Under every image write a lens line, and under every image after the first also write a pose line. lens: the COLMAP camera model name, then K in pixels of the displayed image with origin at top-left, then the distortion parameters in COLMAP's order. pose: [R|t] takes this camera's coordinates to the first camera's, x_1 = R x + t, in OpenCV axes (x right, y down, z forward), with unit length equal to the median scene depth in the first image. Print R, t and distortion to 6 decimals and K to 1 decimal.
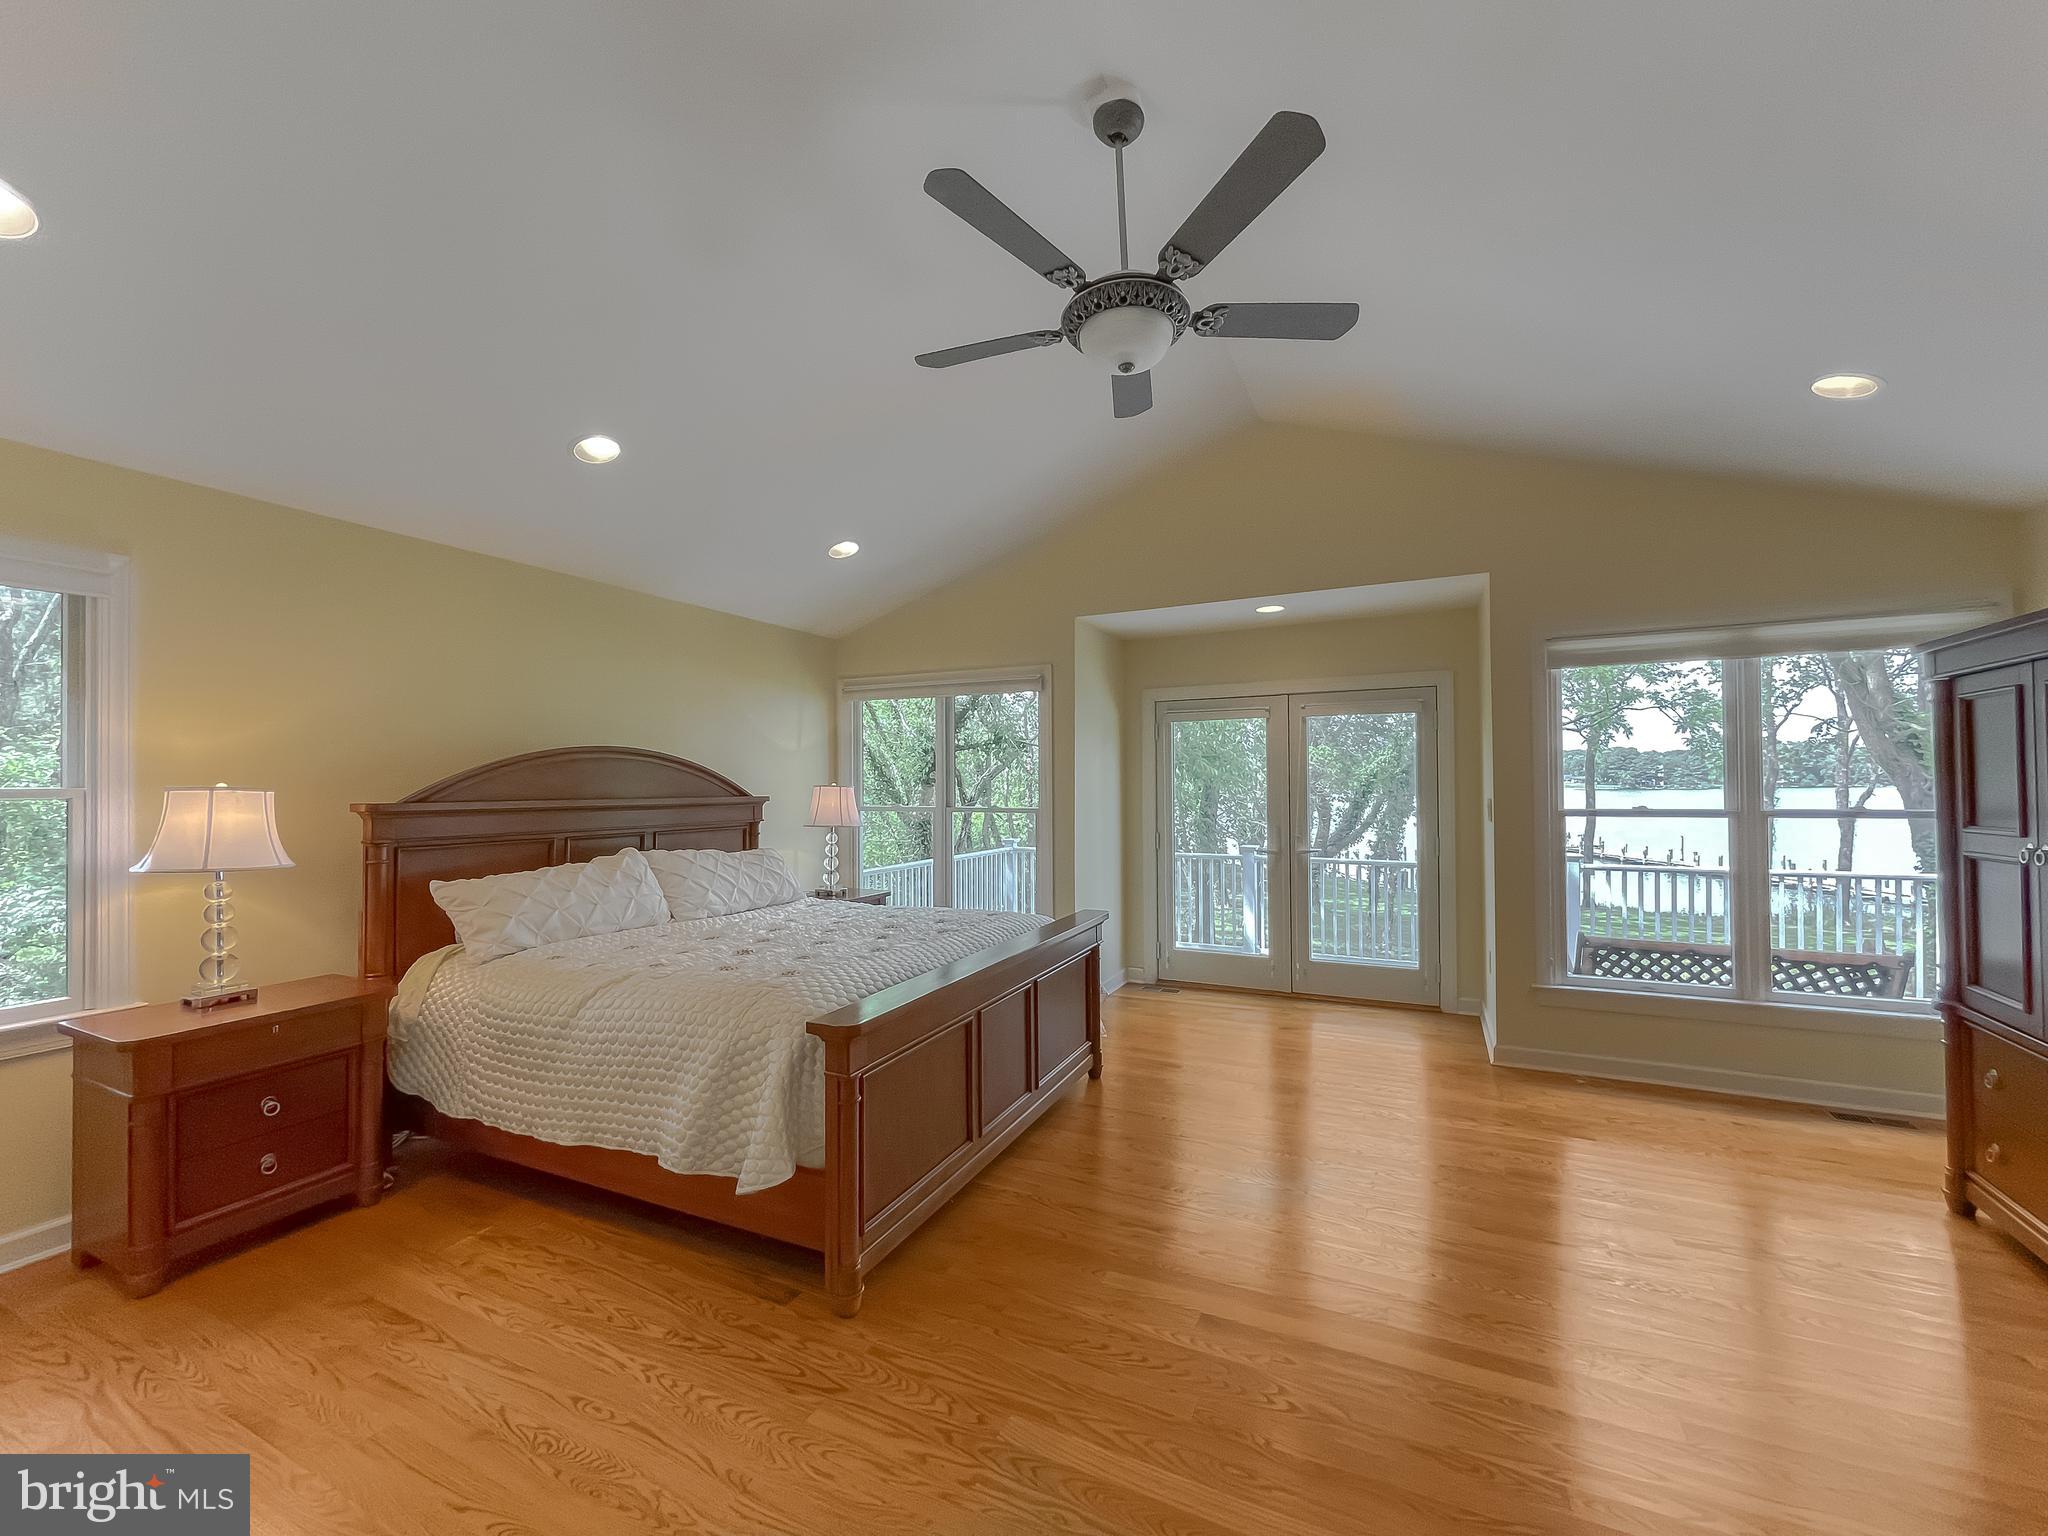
lens RADIAL K [[825.8, 0, 1017.3], [0, 825.8, 774.7], [0, 0, 1]] dist [-0.000800, 0.000001]
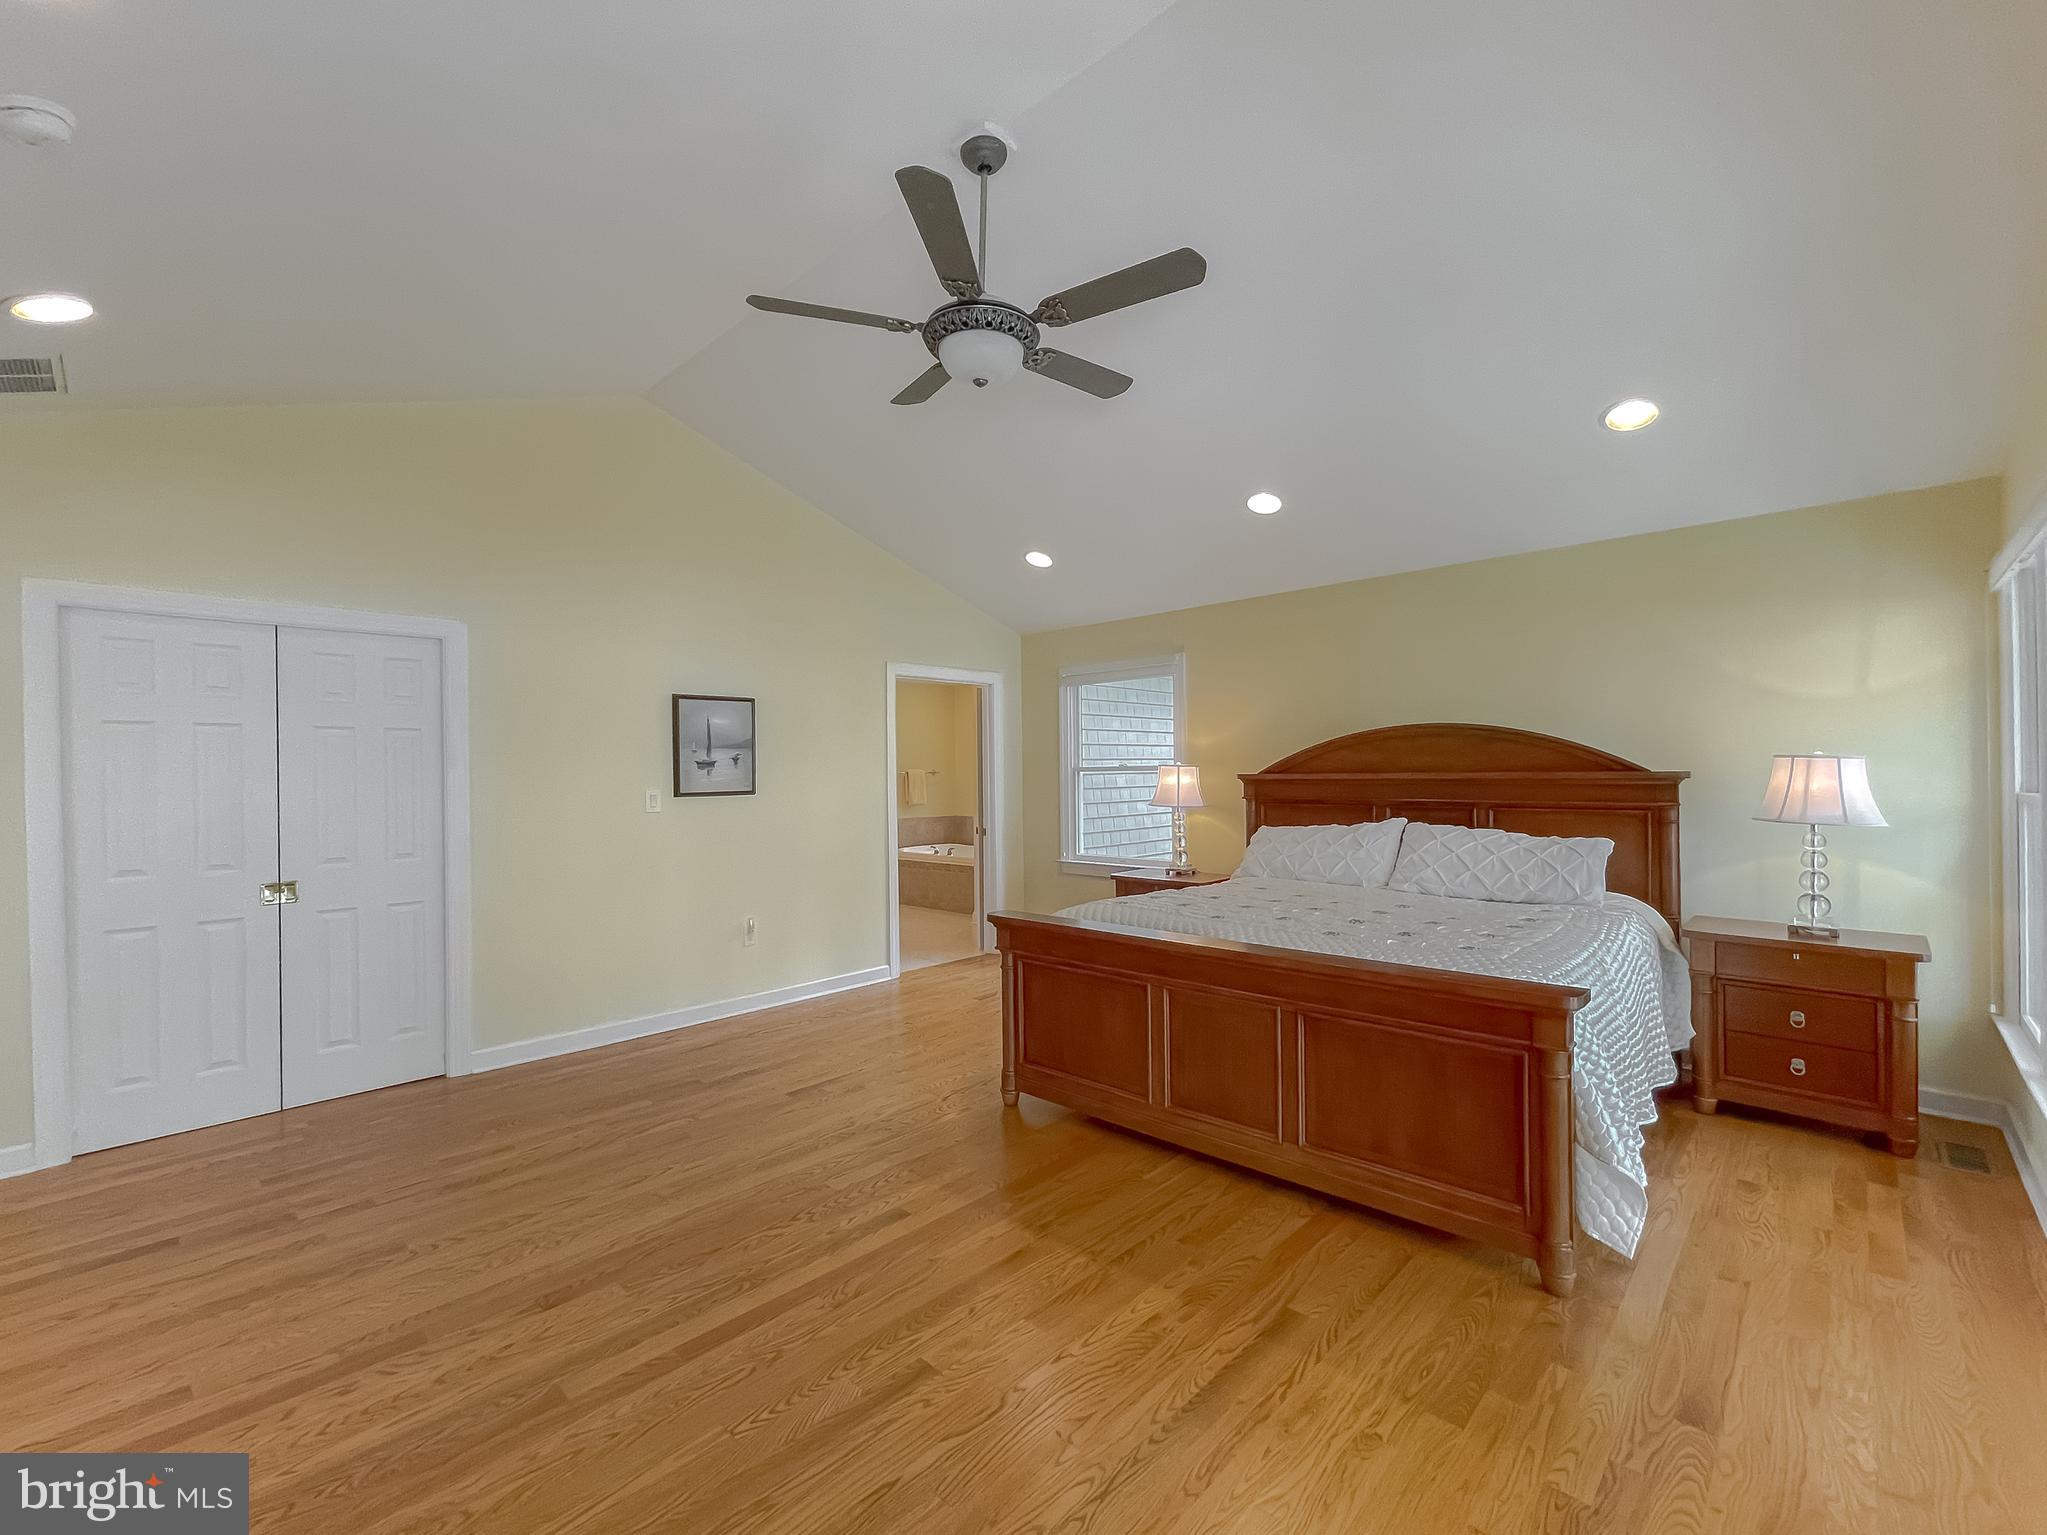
lens RADIAL K [[870.9, 0, 1010.6], [0, 870.9, 778.3], [0, 0, 1]] dist [-0.008568, 0.000151]
pose [[-0.308824, 0.012166, -0.951041, 0.814882], [0.021154, 0.999759, 0.005920, 0.020921], [0.950884, -0.018290, -0.309007, 0.927845]]
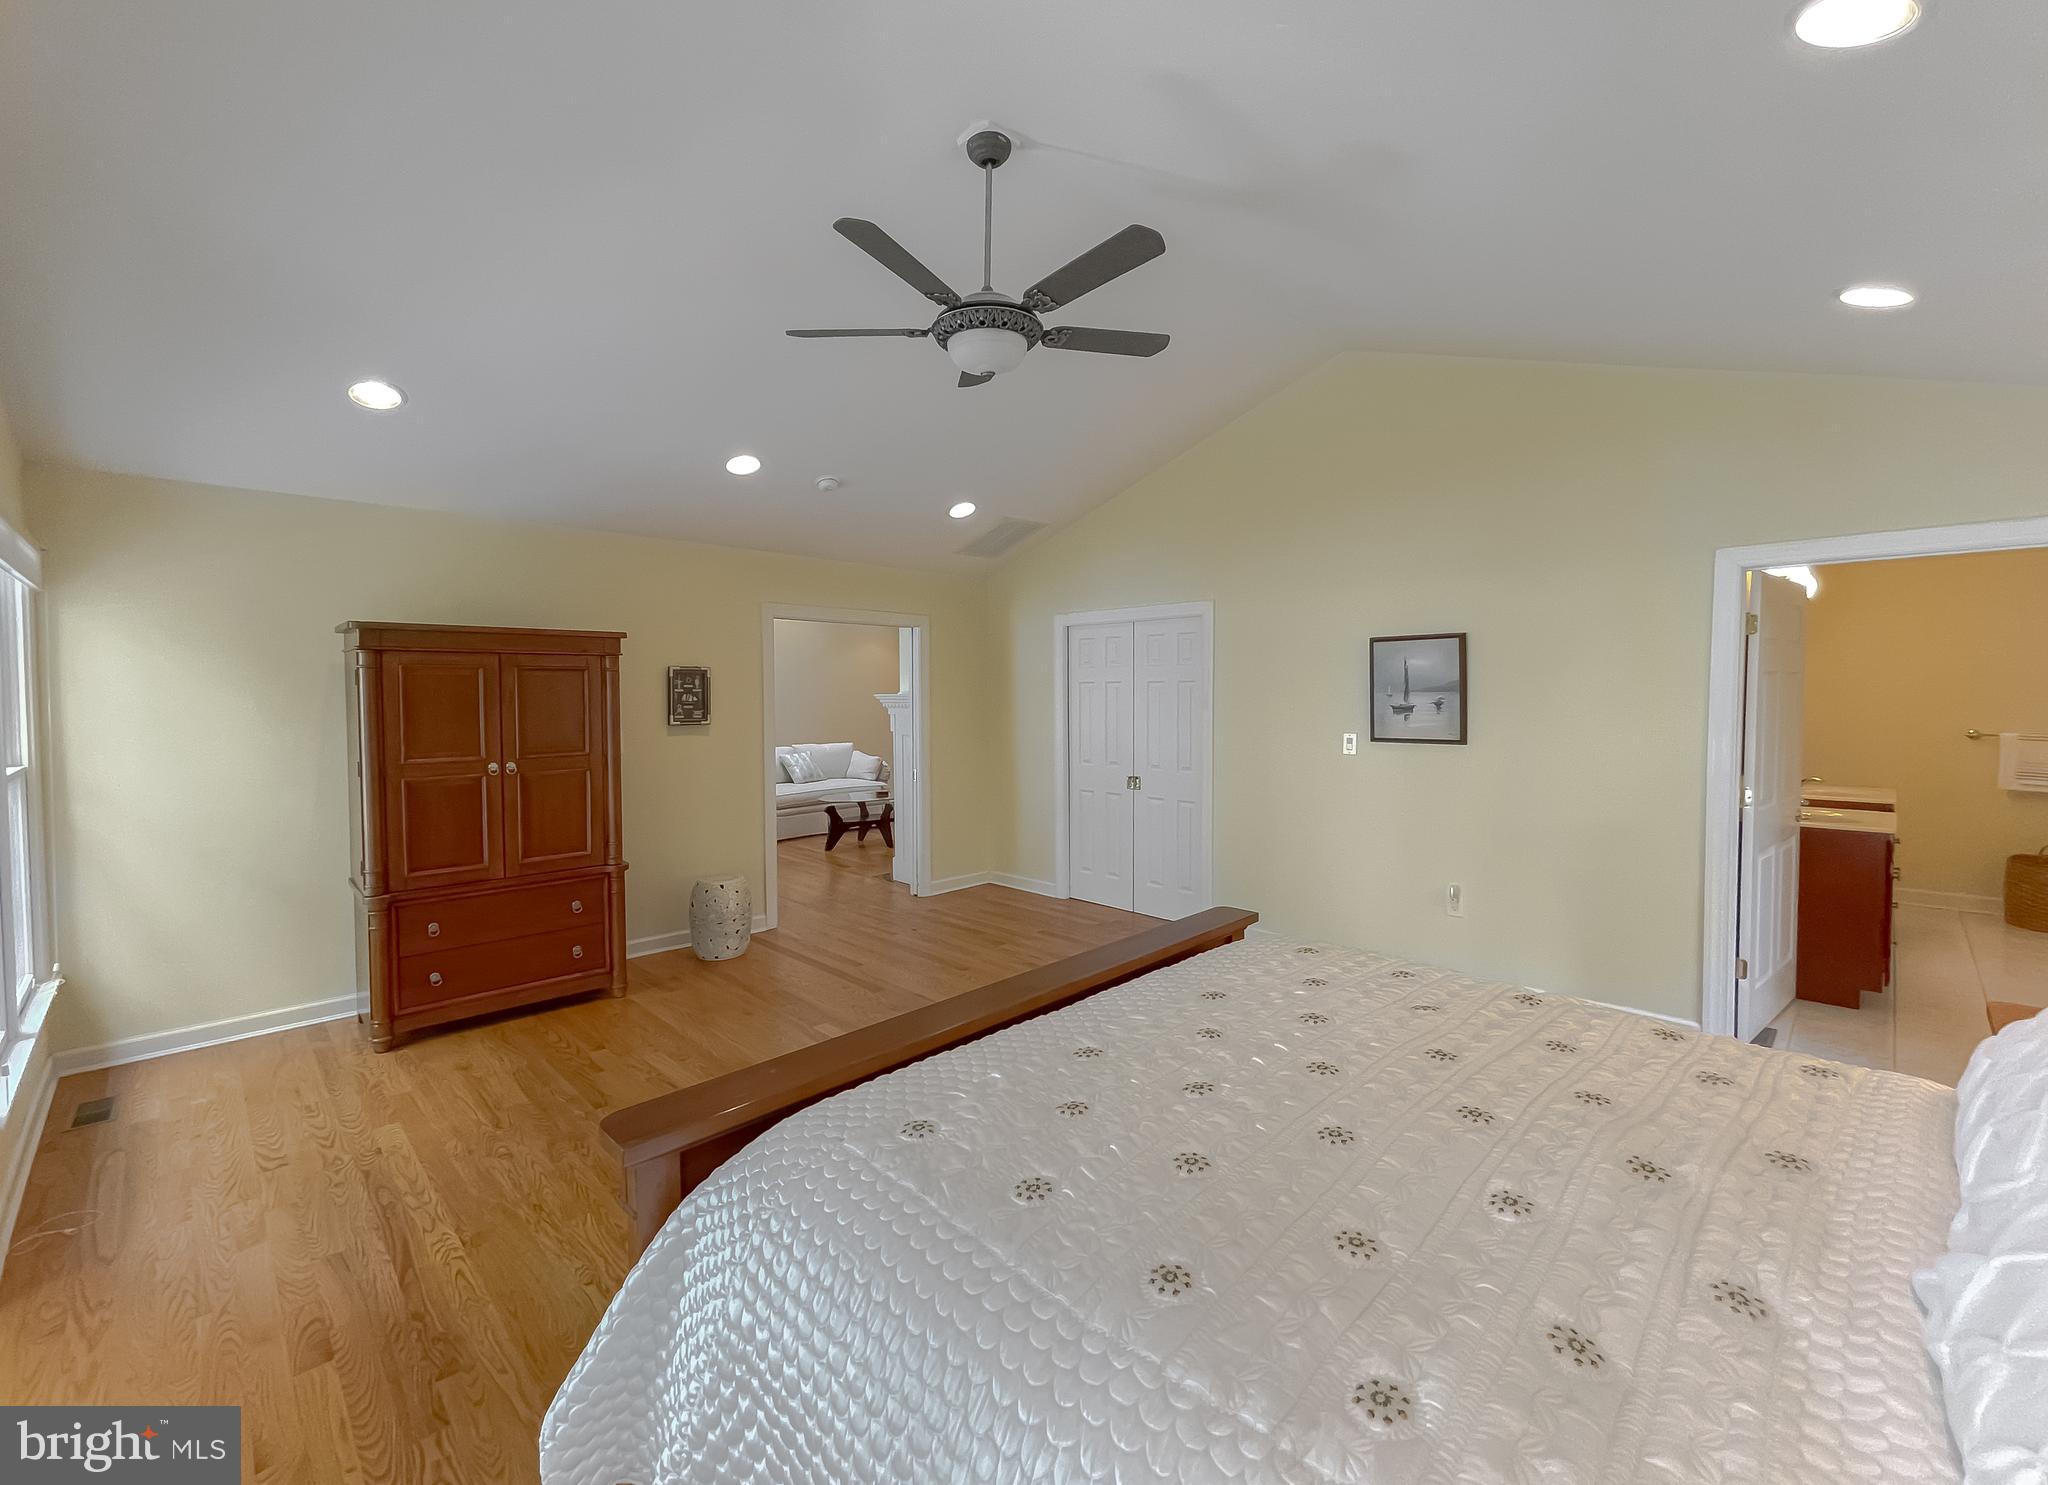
lens RADIAL K [[854.1, 0, 1022.7], [0, 854.1, 734.9], [0, 0, 1]] dist [0.000468, -0.000266]
pose [[-0.943333, -0.006372, 0.331787, -0.210129], [0.008348, 0.999044, 0.042922, -0.023381], [-0.331743, 0.043260, -0.942377, 1.430558]]
